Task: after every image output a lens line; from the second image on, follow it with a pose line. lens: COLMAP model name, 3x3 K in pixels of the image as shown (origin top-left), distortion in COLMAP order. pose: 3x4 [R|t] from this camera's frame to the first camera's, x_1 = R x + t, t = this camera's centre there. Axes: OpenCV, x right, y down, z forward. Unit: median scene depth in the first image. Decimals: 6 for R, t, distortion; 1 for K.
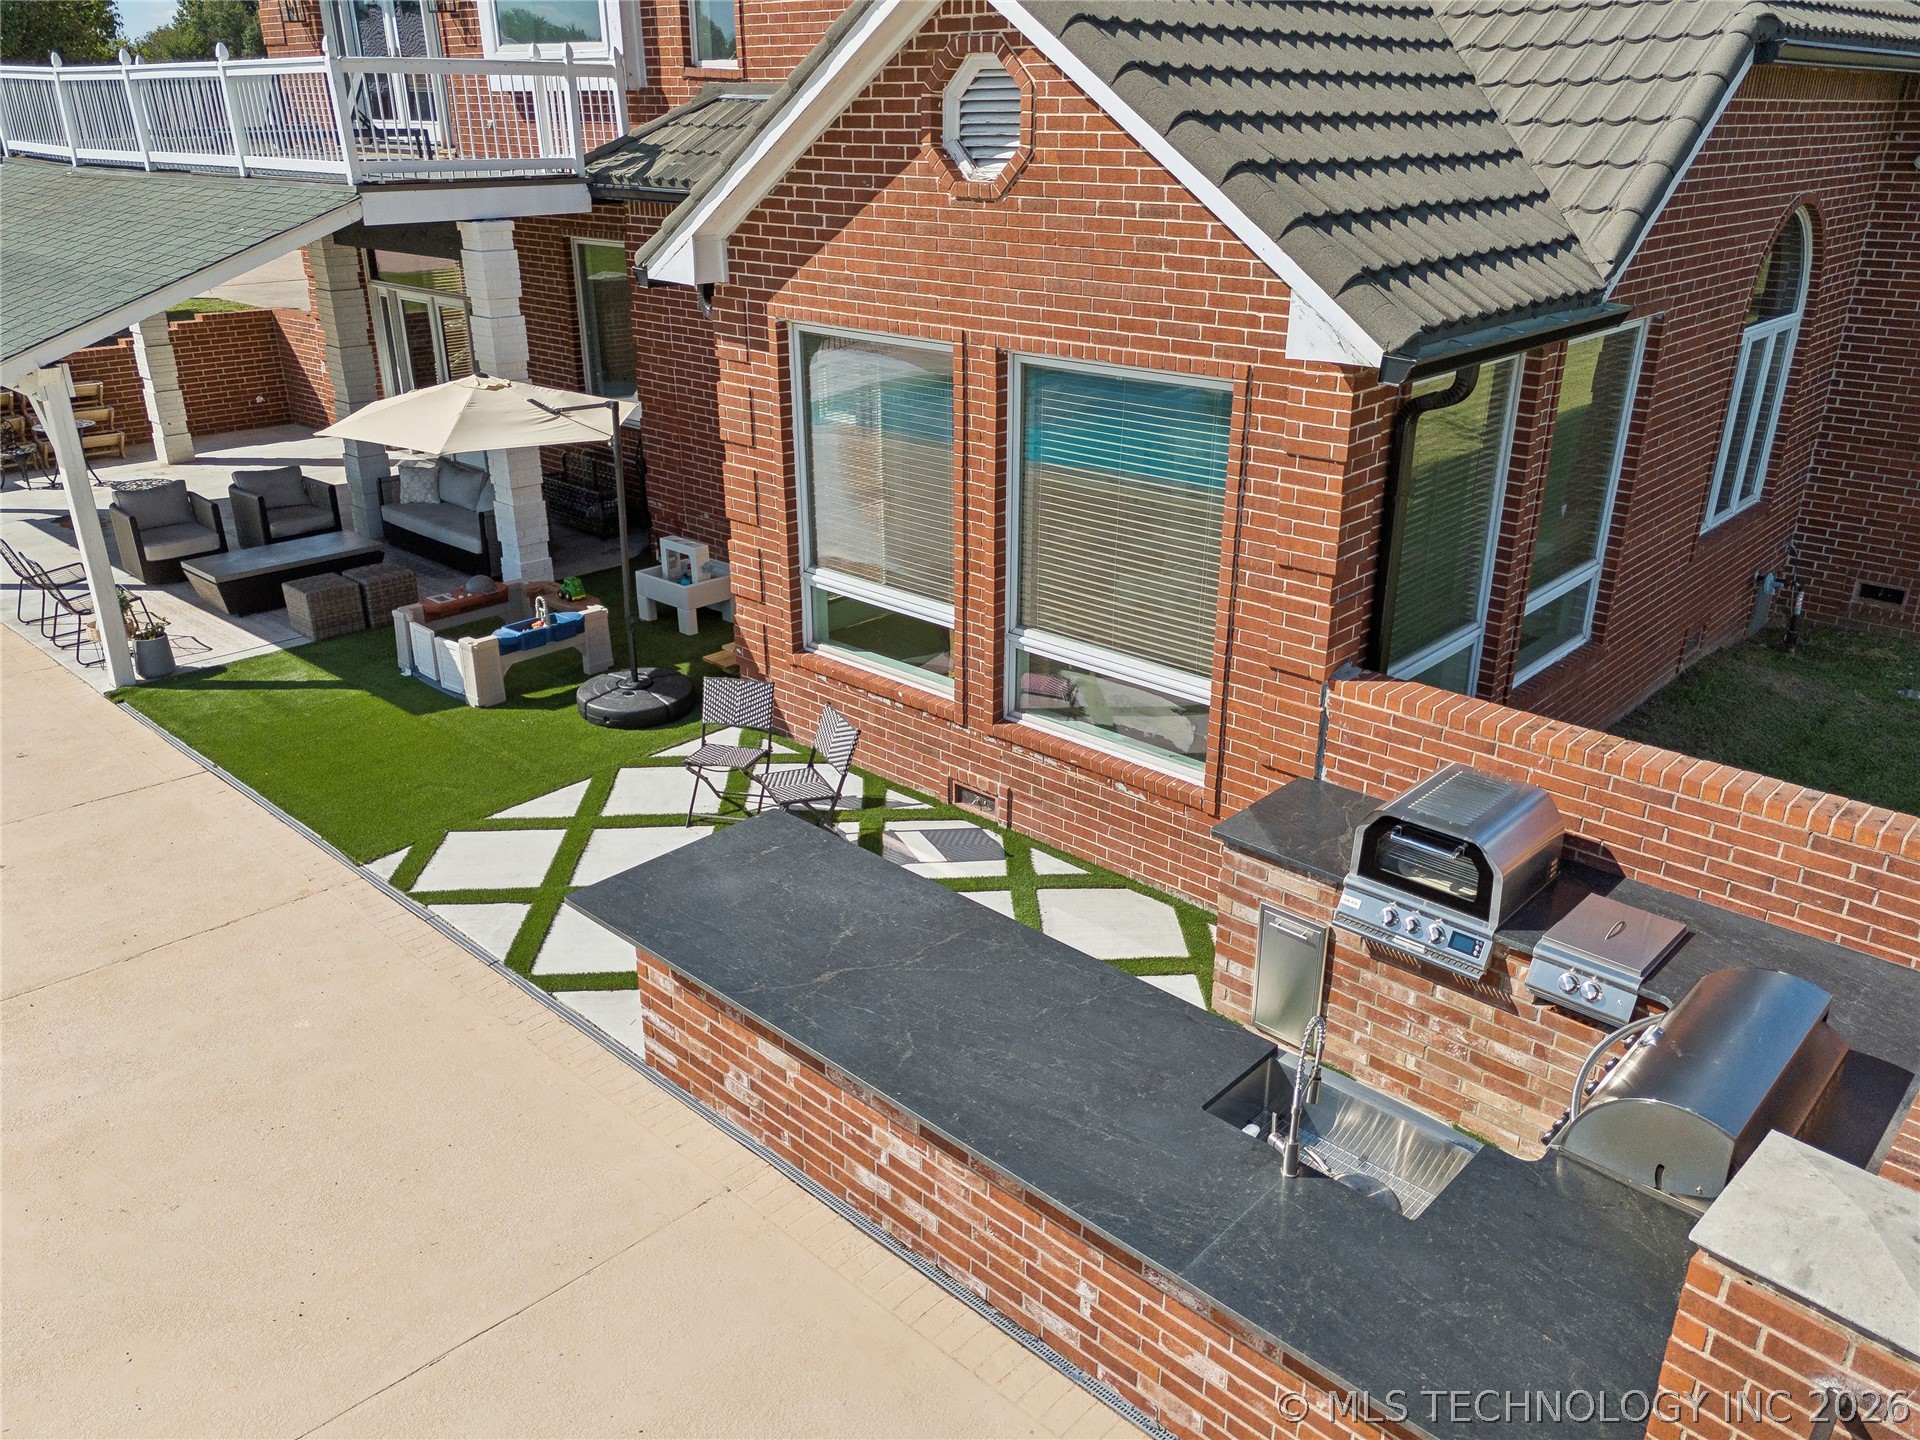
lens RADIAL K [[1432.1, 0, 960.0], [0, 1432.1, 720.0], [0, 0, 1]] dist [0.026058, -0.002853]
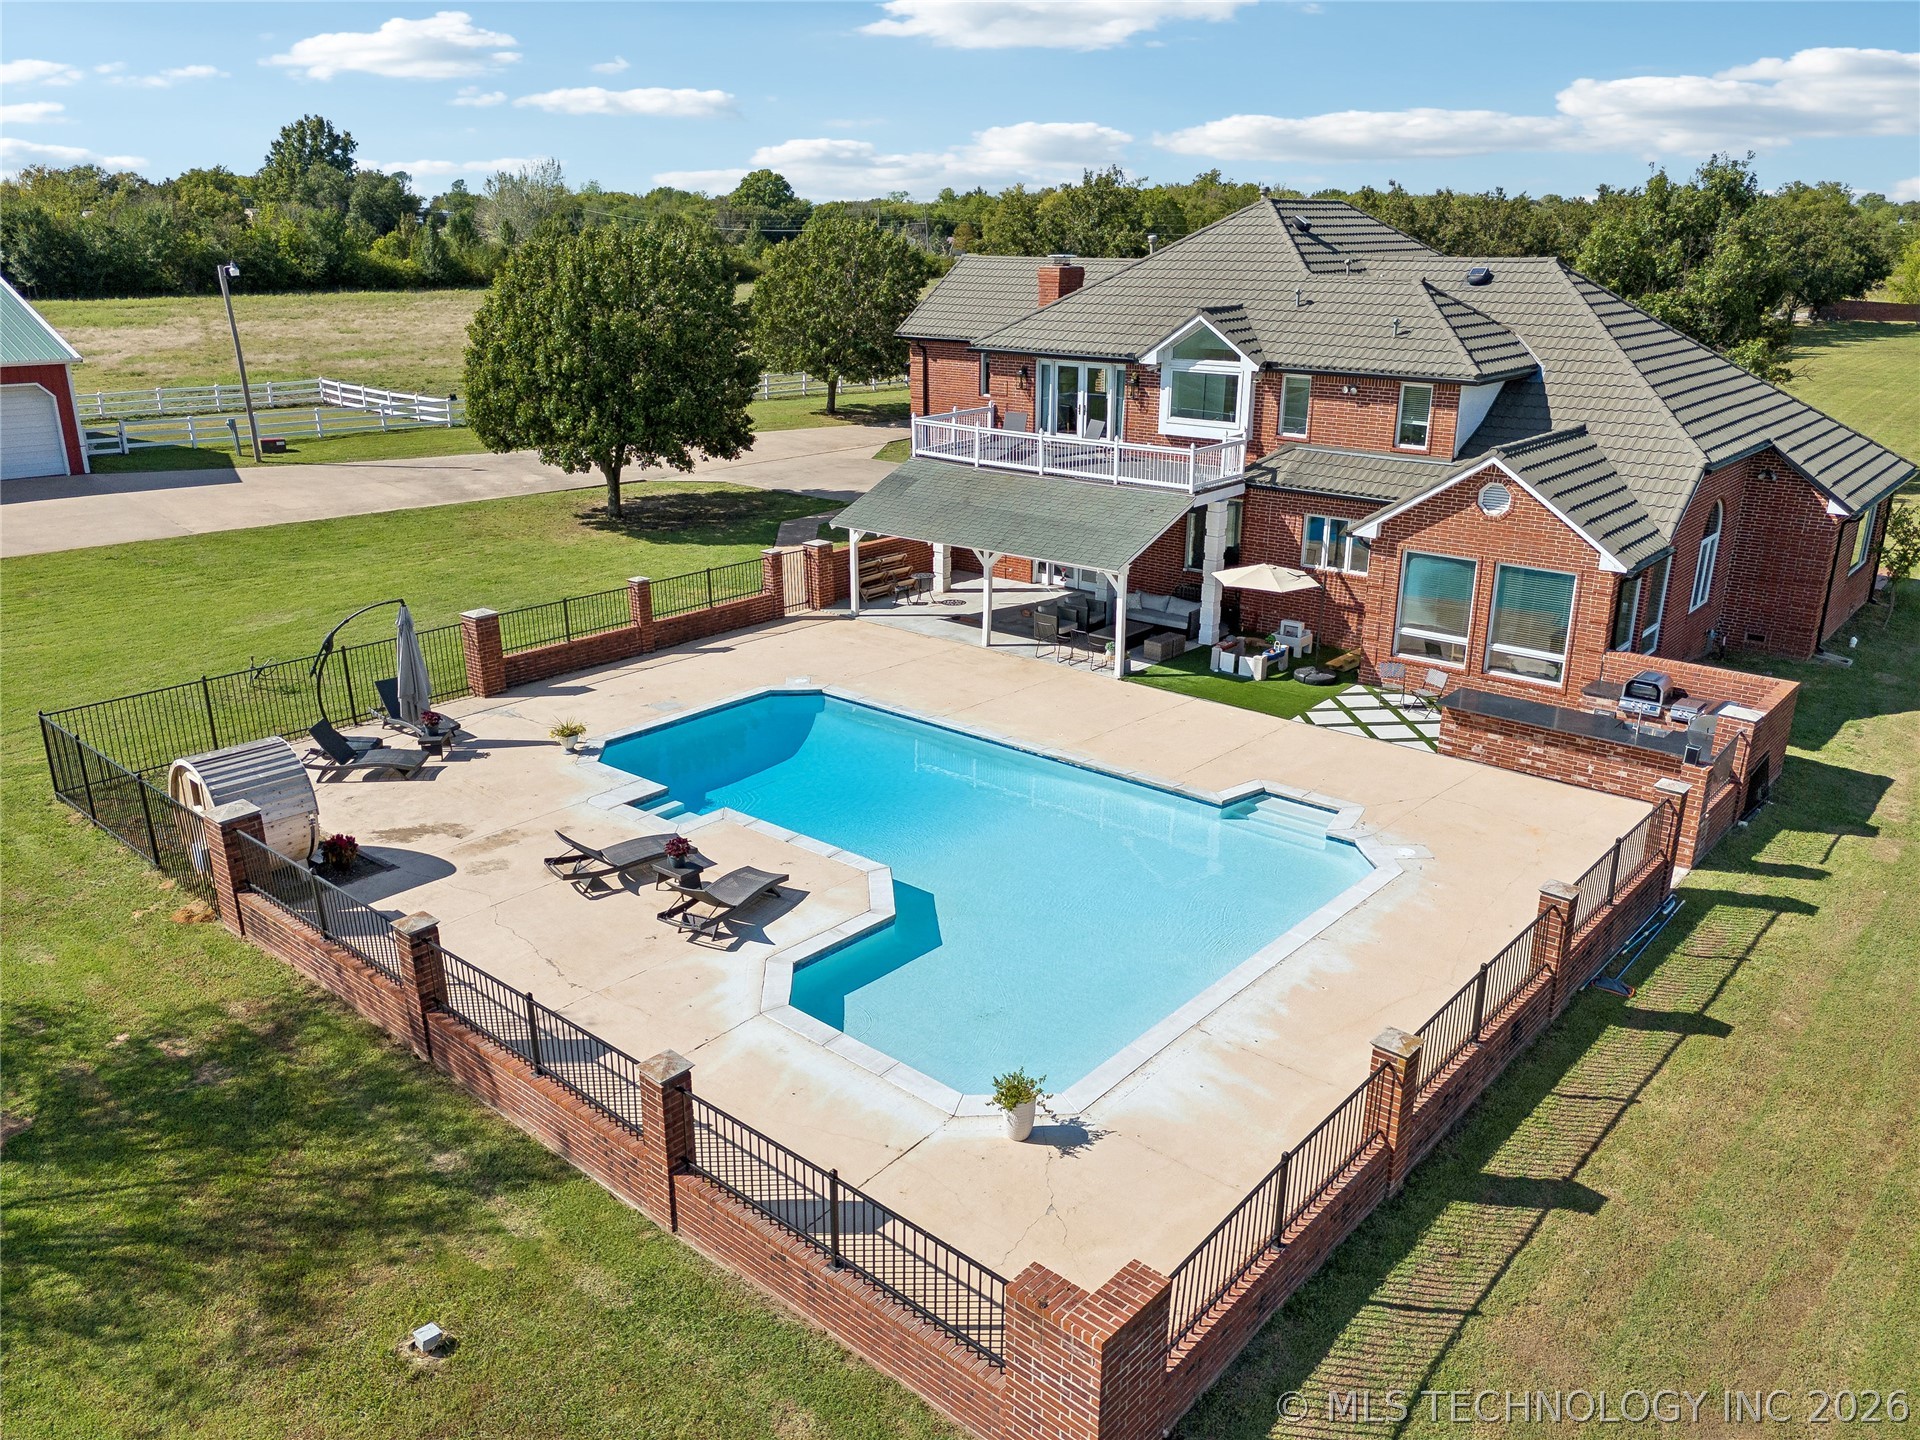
lens RADIAL K [[1362.6, 0, 960.0], [0, 1362.6, 720.0], [0, 0, 1]] dist [0.004816, 0.000083]
pose [[0.999690, -0.012844, 0.021314, -1.237469], [0.014177, 0.997871, -0.063652, 0.289899], [-0.020451, 0.063935, 0.997744, -2.061924]]
